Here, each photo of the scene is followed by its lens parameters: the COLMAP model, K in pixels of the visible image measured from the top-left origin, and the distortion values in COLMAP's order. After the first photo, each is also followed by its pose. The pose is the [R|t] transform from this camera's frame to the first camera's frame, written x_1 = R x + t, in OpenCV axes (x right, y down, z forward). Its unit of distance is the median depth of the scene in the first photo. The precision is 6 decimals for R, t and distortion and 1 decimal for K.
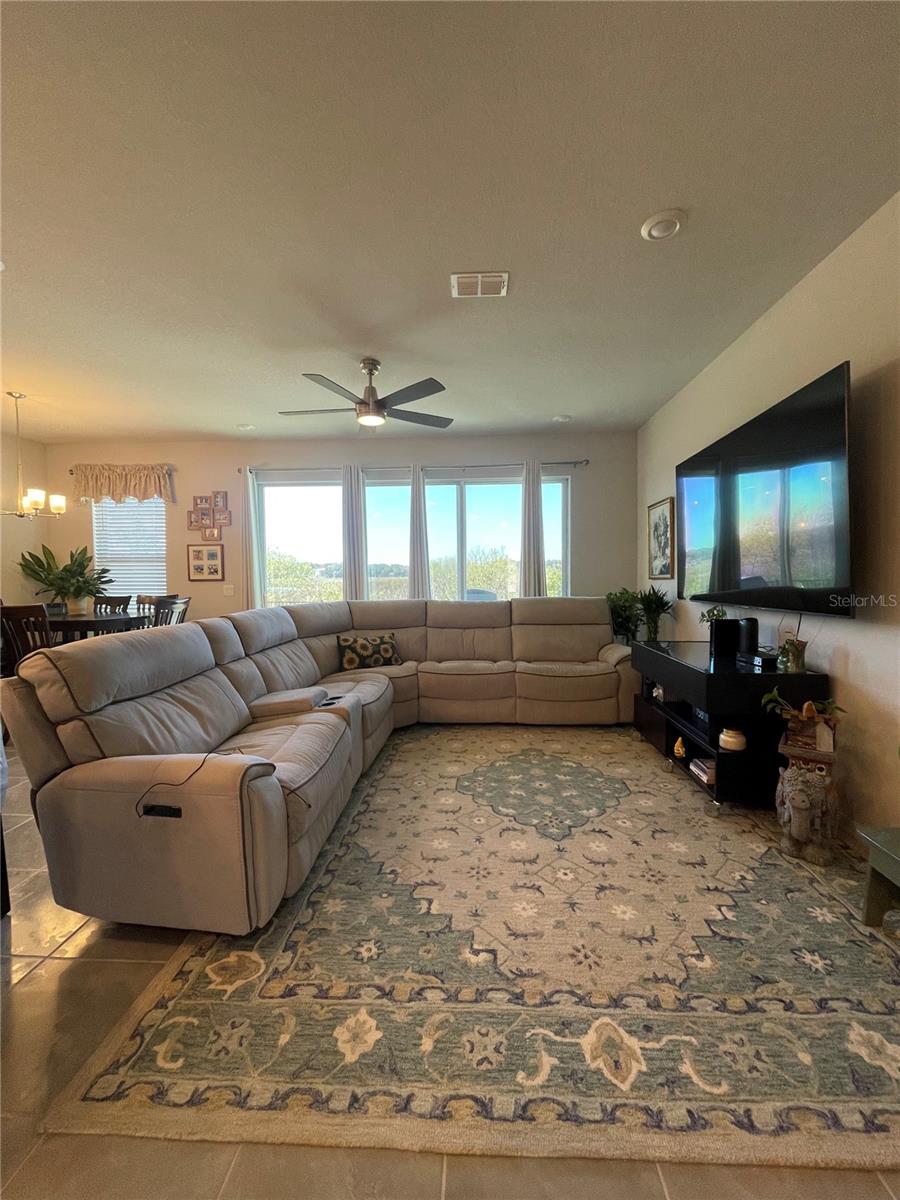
lens RADIAL K [[482.0, 0, 451.7], [0, 482.0, 594.9], [0, 0, 1]] dist [-0.007704, 0.001650]
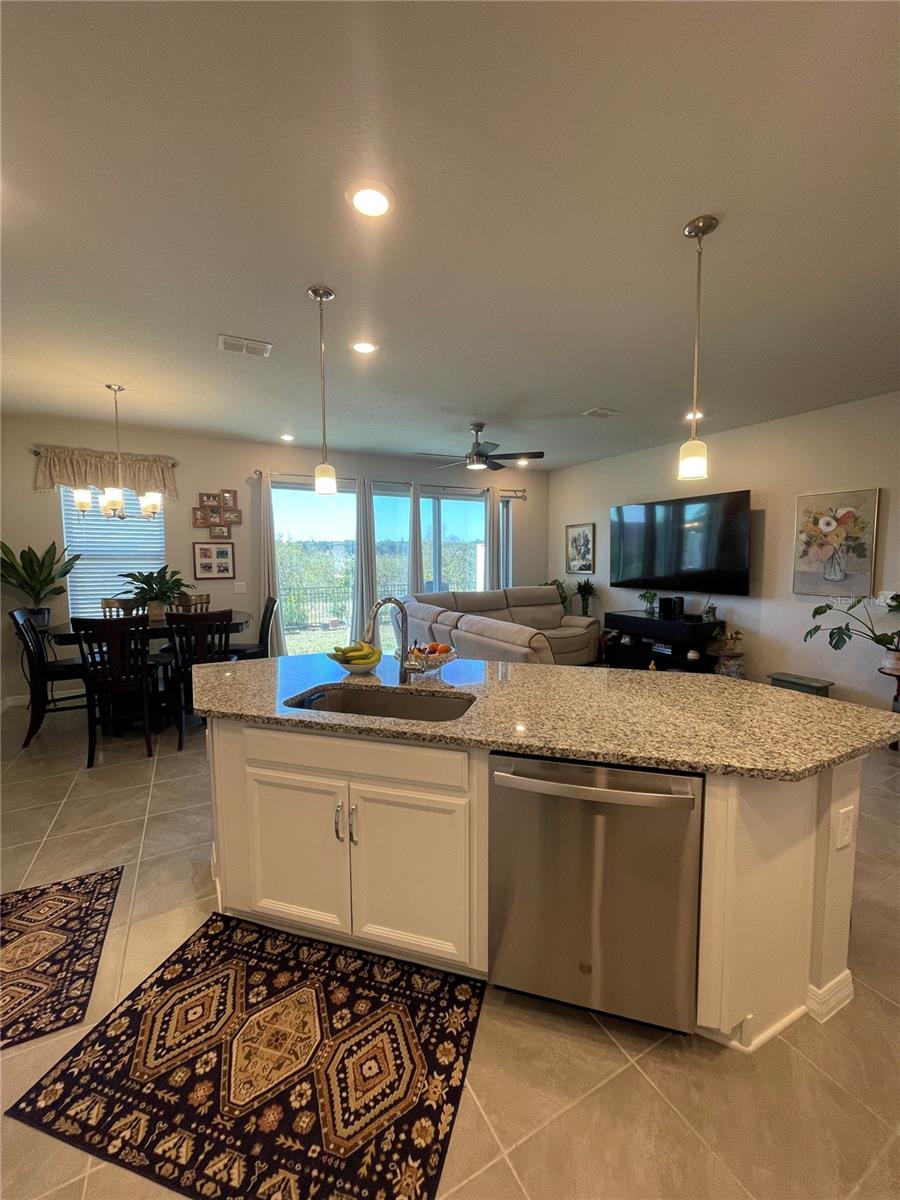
lens RADIAL K [[482.0, 0, 452.3], [0, 482.0, 595.1], [0, 0, 1]] dist [-0.007704, 0.001650]
pose [[0.852694, -0.038610, 0.520982, -0.843851], [0.015993, 0.998727, 0.047841, -0.049345], [-0.522166, -0.032462, 0.852226, -0.147552]]
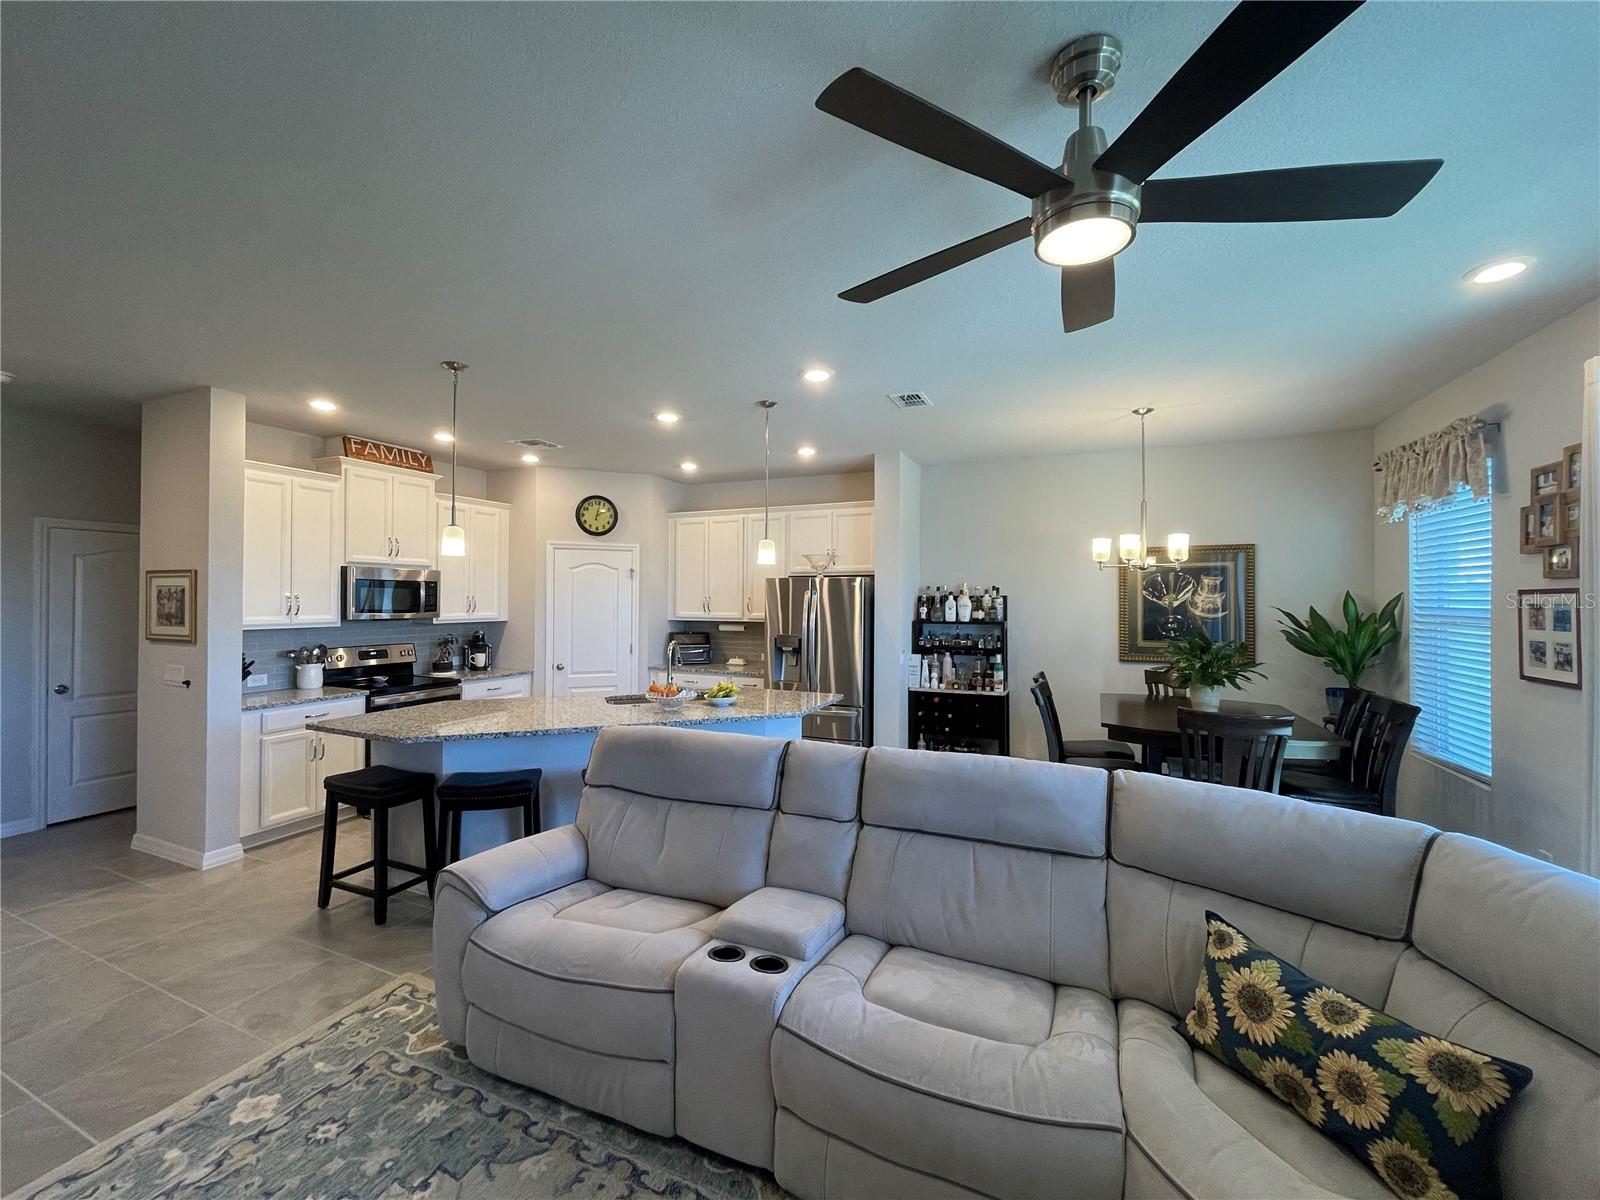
lens RADIAL K [[642.7, 0, 794.6], [0, 642.7, 596.3], [0, 0, 1]] dist [-0.007704, 0.001650]
pose [[-0.348761, 0.000549, -0.937211, 0.242998], [-0.039145, 0.999119, 0.015152, -0.114311], [0.936394, 0.041972, -0.348433, 0.841994]]
